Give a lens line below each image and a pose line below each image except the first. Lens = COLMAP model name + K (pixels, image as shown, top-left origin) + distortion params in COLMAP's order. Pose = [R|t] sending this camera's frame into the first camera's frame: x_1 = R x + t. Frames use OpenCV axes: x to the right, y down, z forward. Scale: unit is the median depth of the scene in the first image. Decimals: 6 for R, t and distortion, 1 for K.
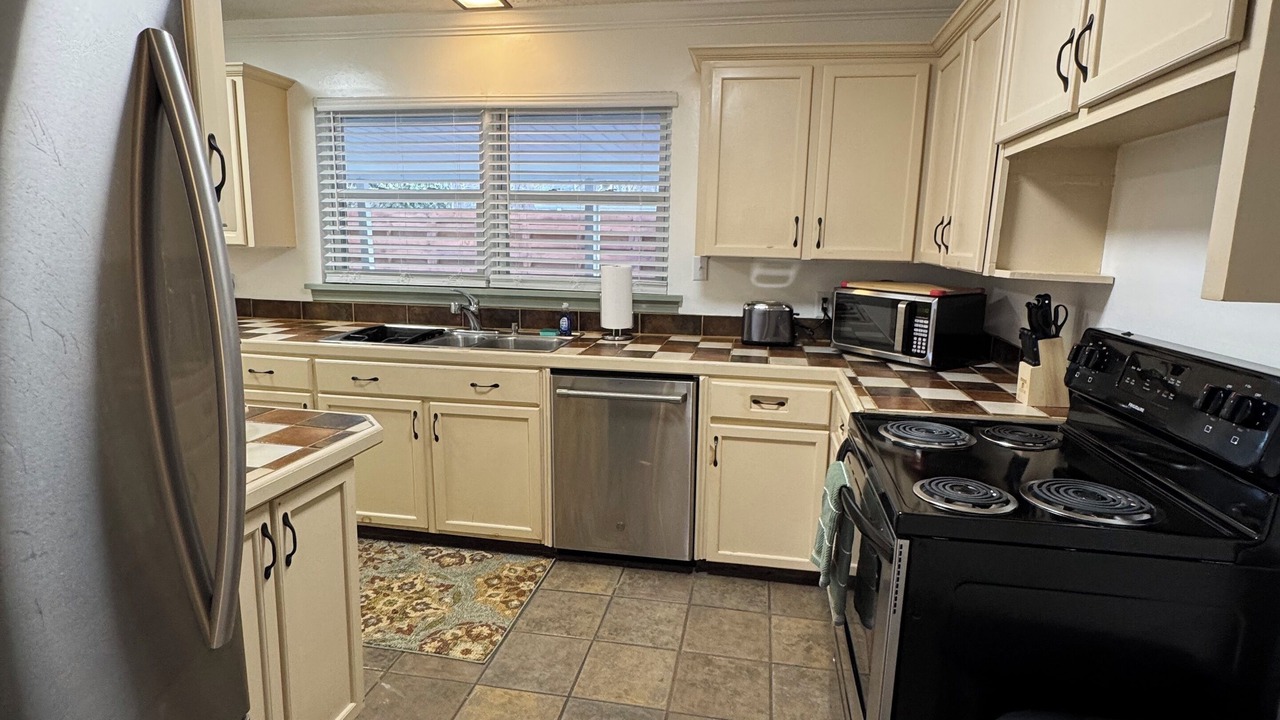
lens RADIAL K [[677.9, 0, 640.8], [0, 677.9, 359.4], [0, 0, 1]] dist [-0.003956, -0.001008]
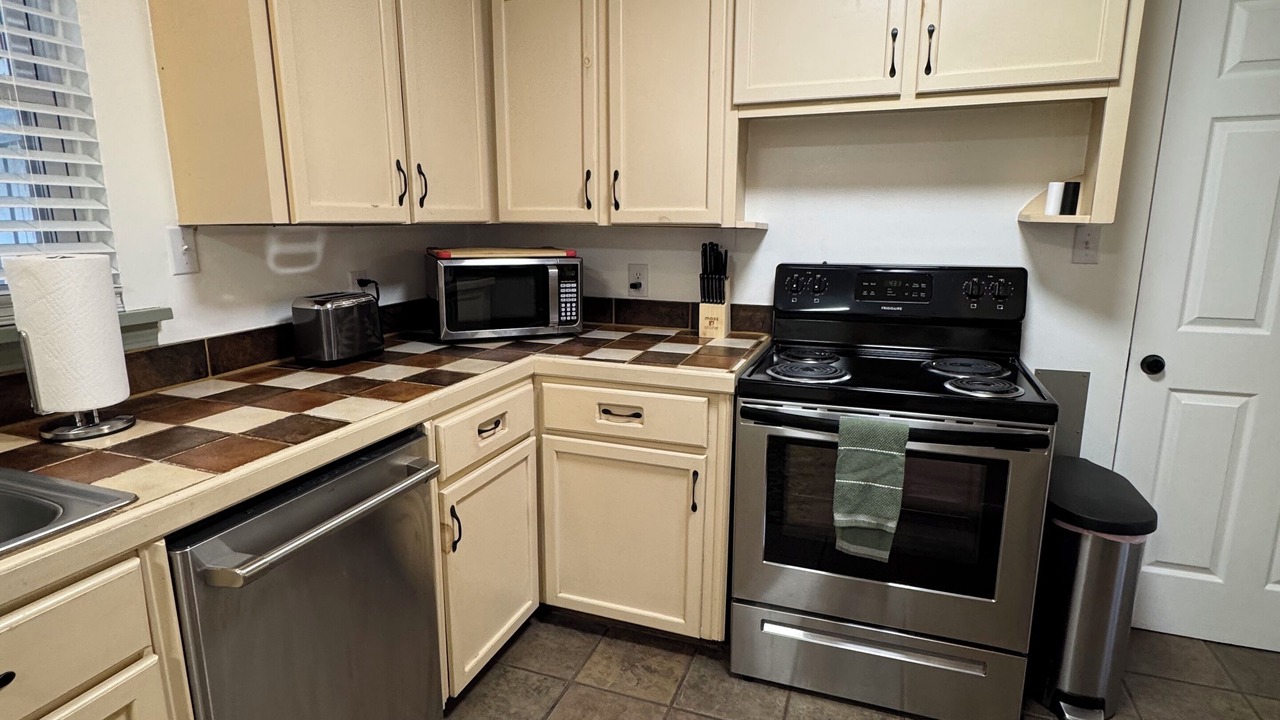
lens RADIAL K [[677.9, 0, 636.4], [0, 677.9, 357.5], [0, 0, 1]] dist [-0.003956, -0.001008]
pose [[0.170859, -0.219287, 0.960583, -0.429158], [0.175885, 0.966048, 0.189249, -0.108481], [-0.969470, 0.136617, 0.203627, 0.669397]]
